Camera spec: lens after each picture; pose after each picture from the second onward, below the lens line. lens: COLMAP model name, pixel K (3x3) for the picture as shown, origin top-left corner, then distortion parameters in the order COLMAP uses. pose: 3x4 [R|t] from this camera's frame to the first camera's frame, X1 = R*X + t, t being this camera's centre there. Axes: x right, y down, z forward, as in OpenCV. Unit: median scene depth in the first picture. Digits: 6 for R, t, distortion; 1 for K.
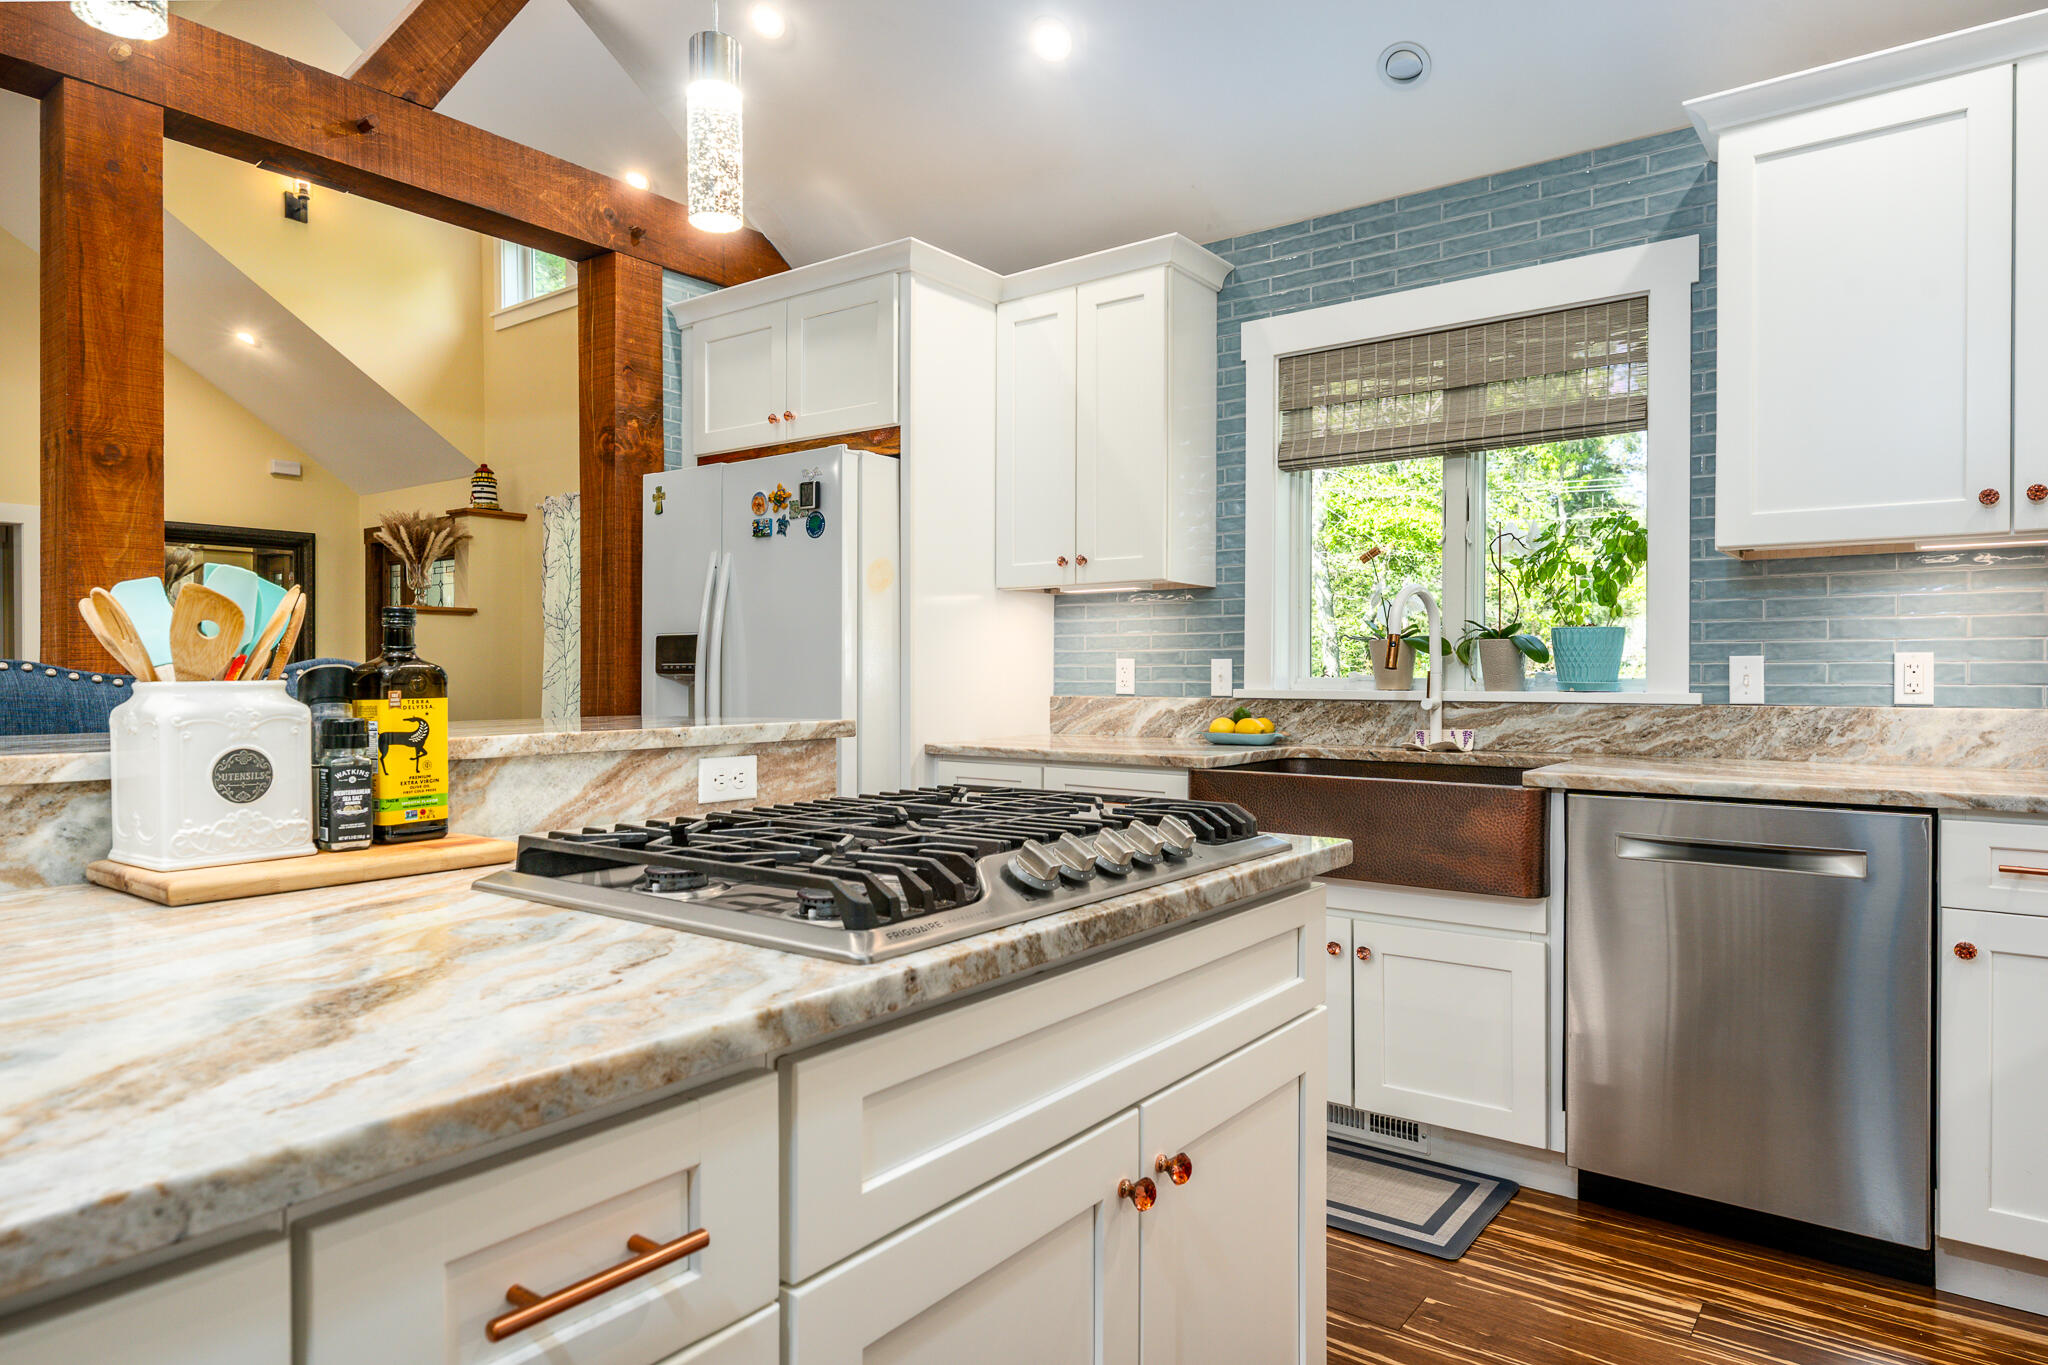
lens RADIAL K [[1217.8, 0, 1012.2], [0, 1217.8, 679.6], [0, 0, 1]] dist [0.004411, -0.000555]
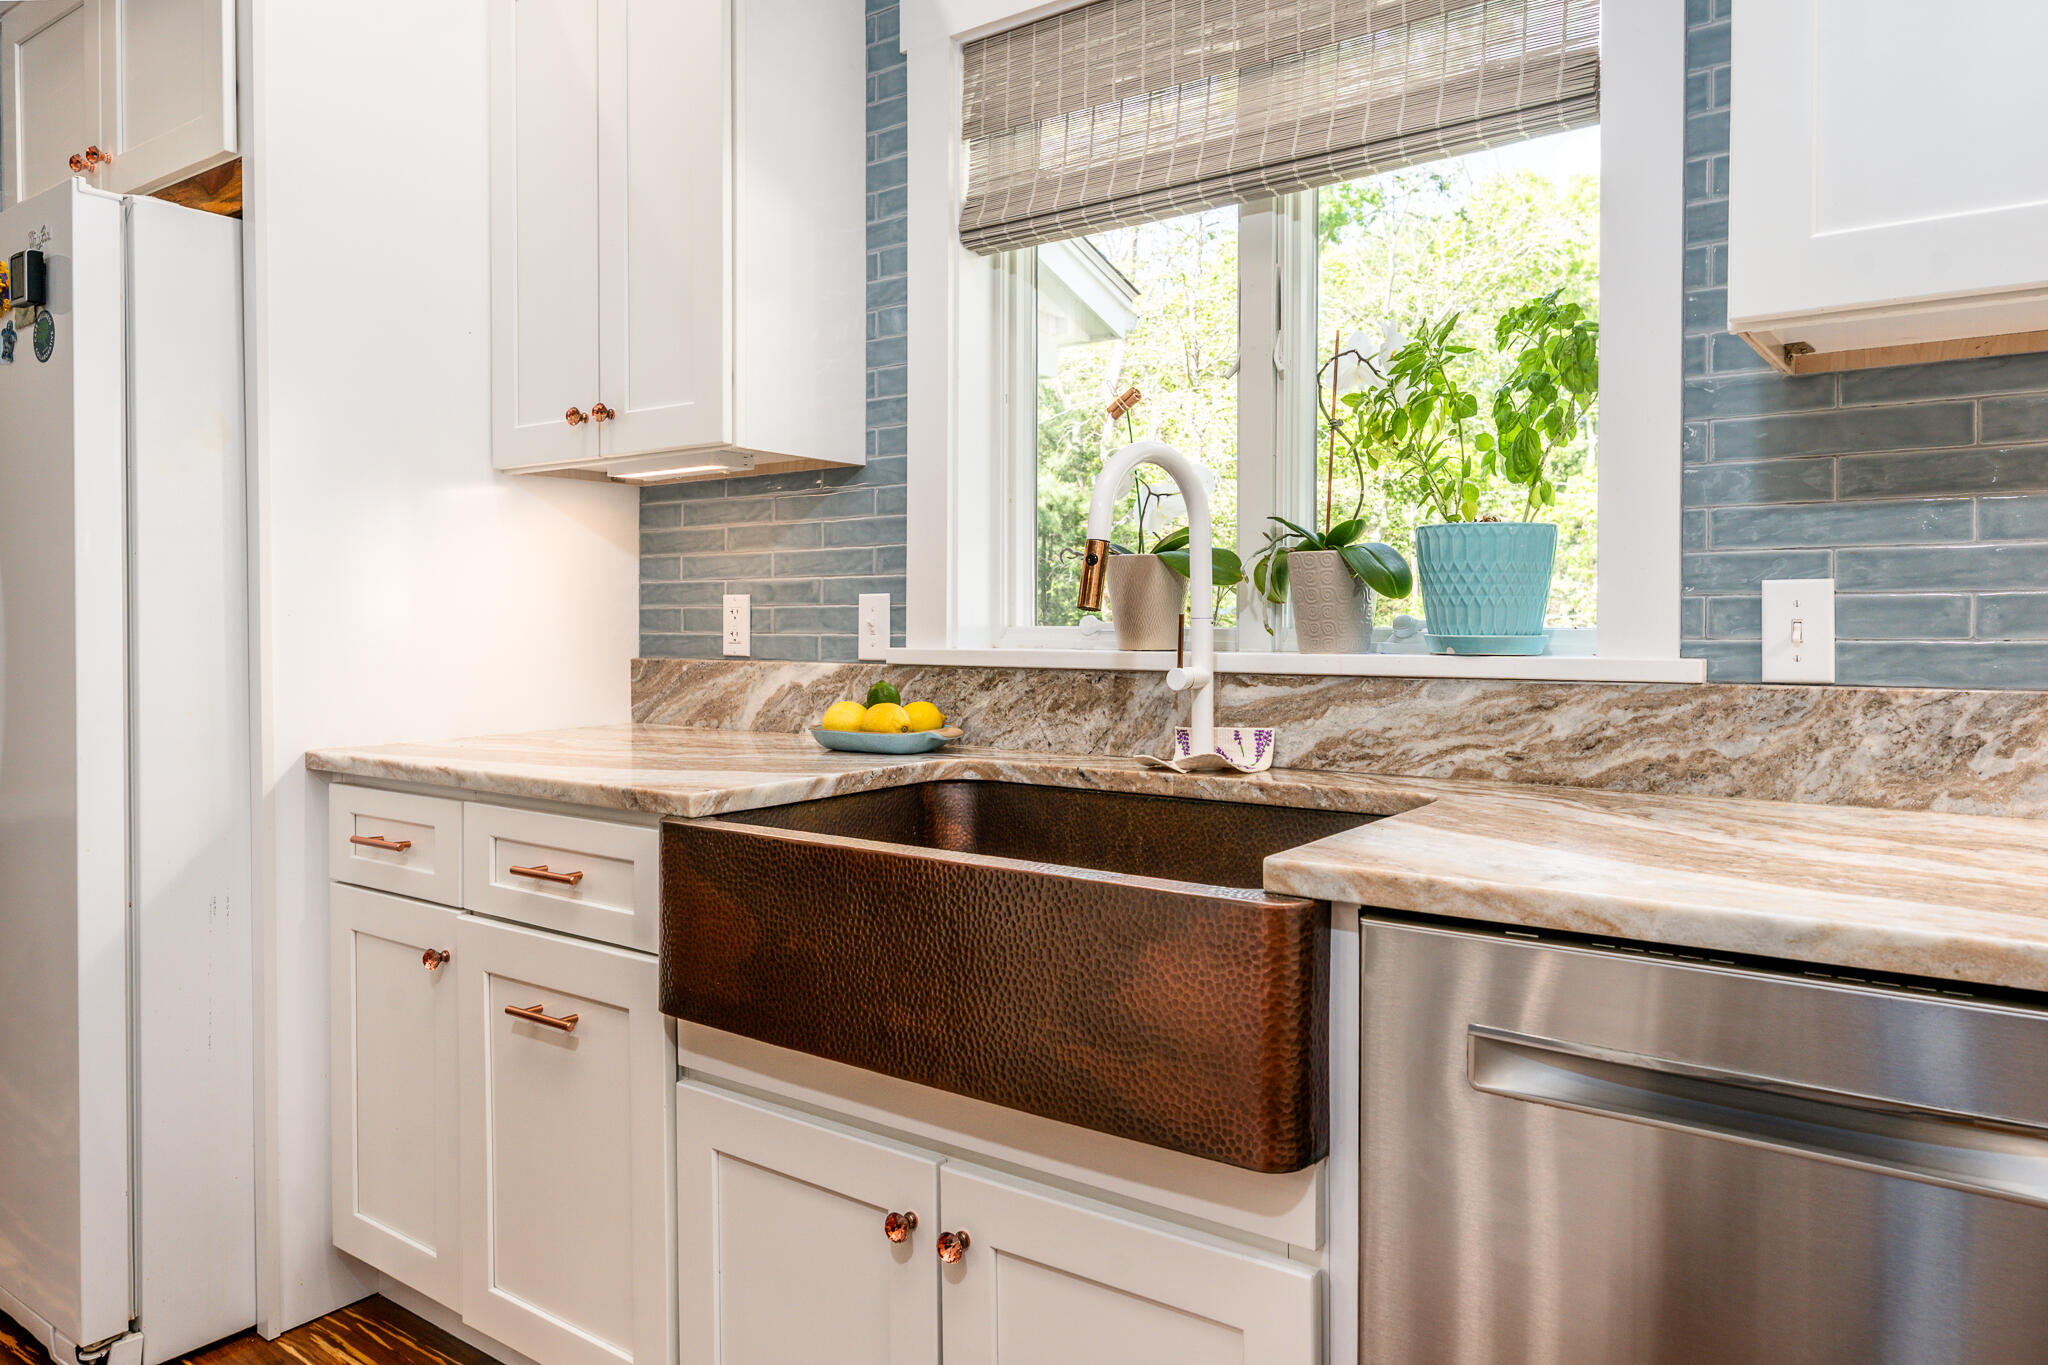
lens RADIAL K [[1340.3, 0, 1037.3], [0, 1340.3, 642.5], [0, 0, 1]] dist [0.001085, 0.000852]
pose [[0.999583, -0.002867, 0.028748, 0.264469], [0.002529, 0.999927, 0.011810, -0.001954], [-0.028780, -0.011732, 0.999517, 0.441872]]
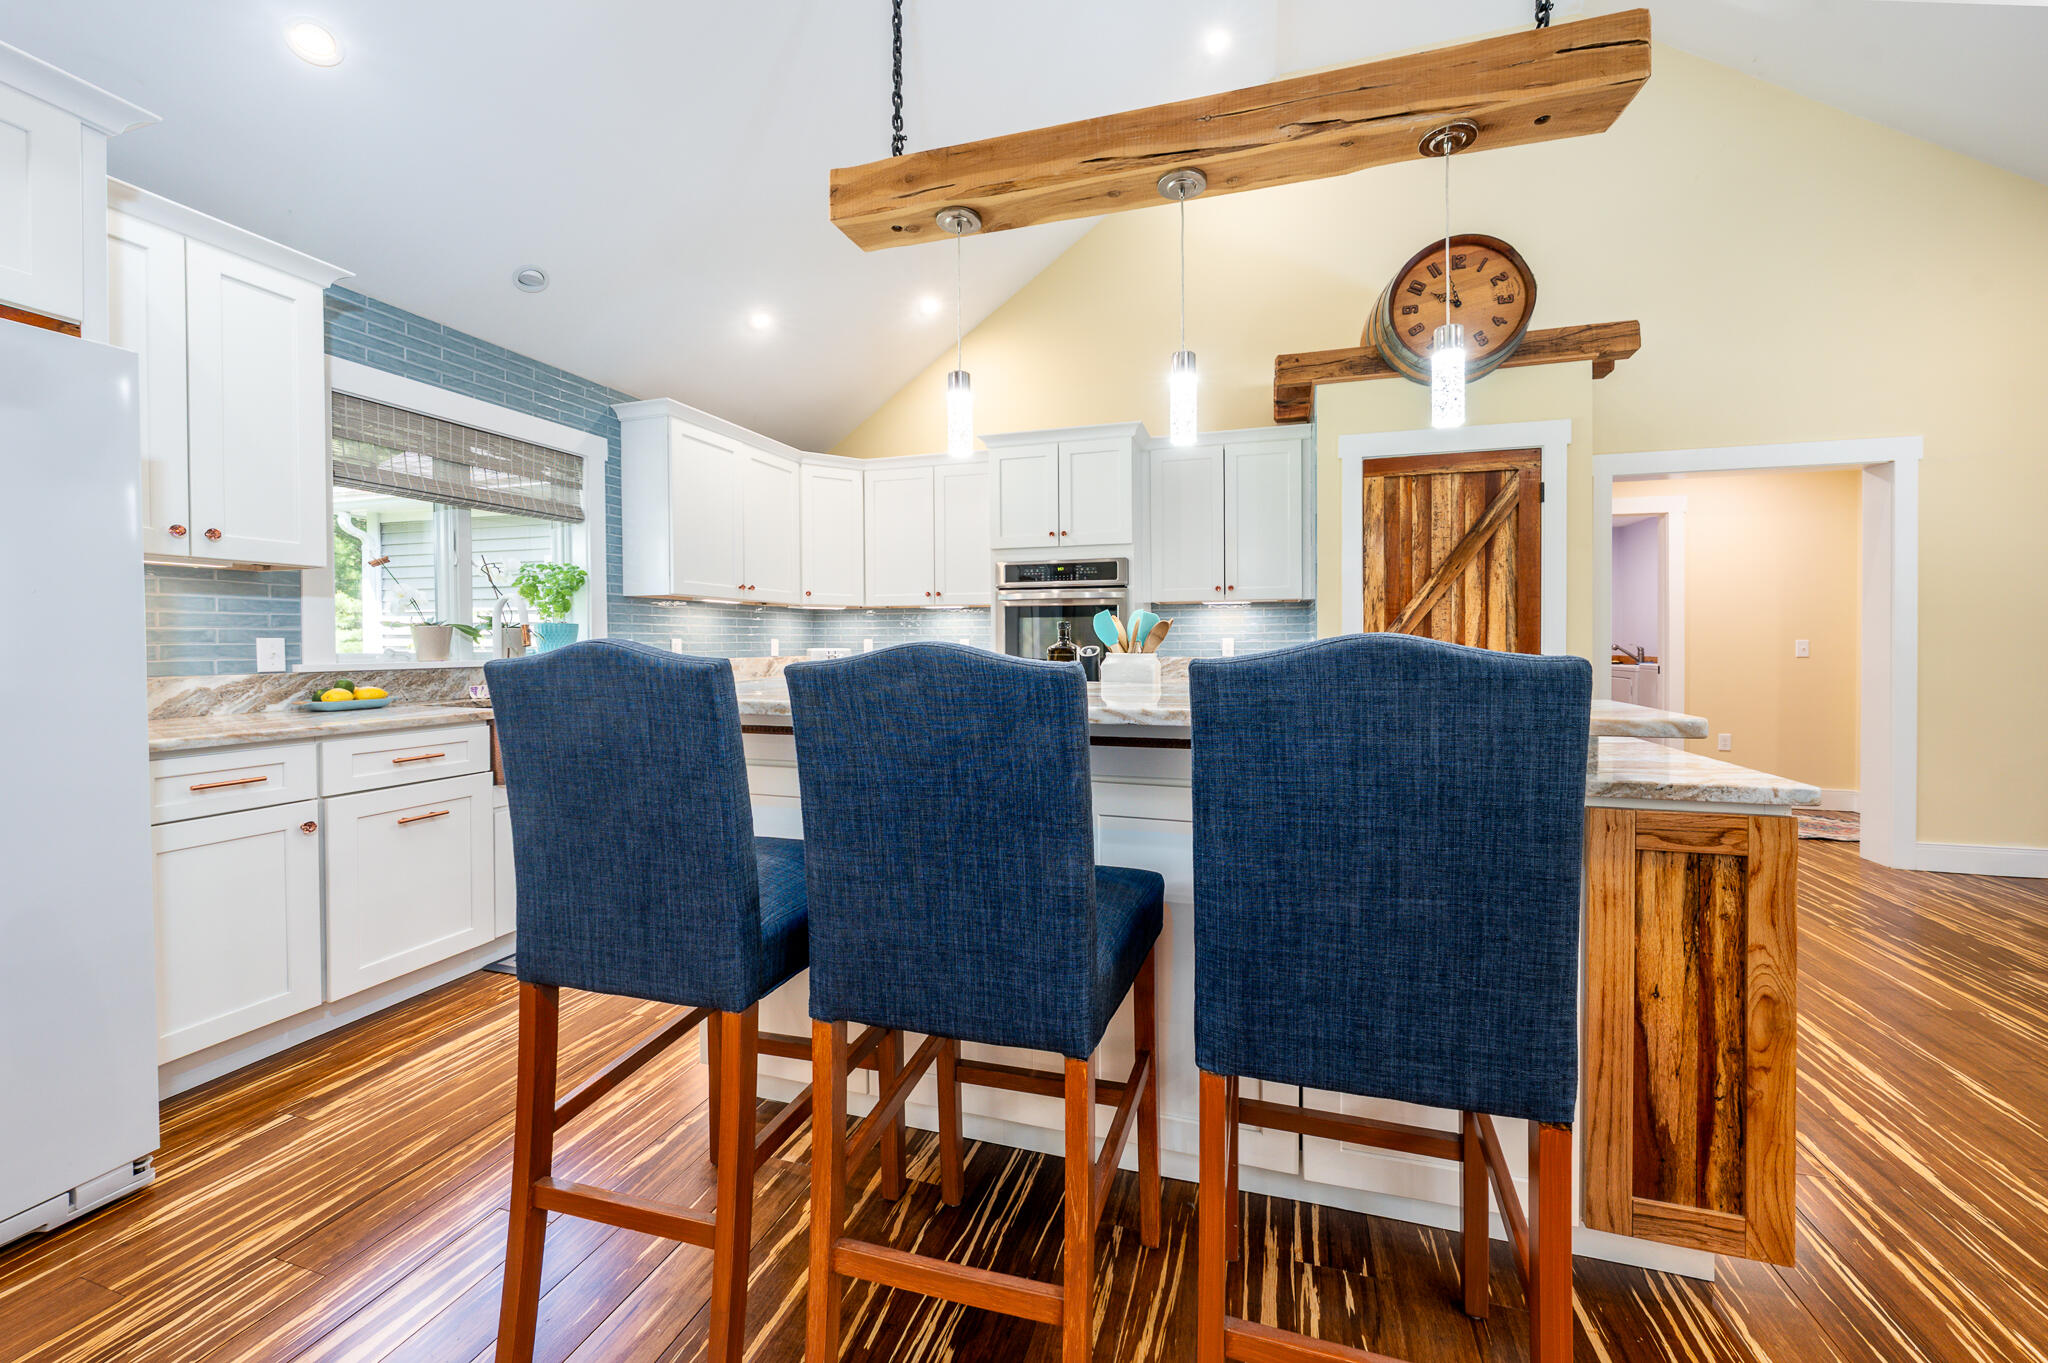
lens RADIAL K [[706.4, 0, 1054.5], [0, 706.4, 643.3], [0, 0, 1]] dist [-0.004235, -0.000114]
pose [[-0.356793, -0.001362, 0.934182, -0.774556], [0.008835, 0.999949, 0.004833, -0.010381], [-0.934142, 0.009978, -0.356763, 0.653459]]
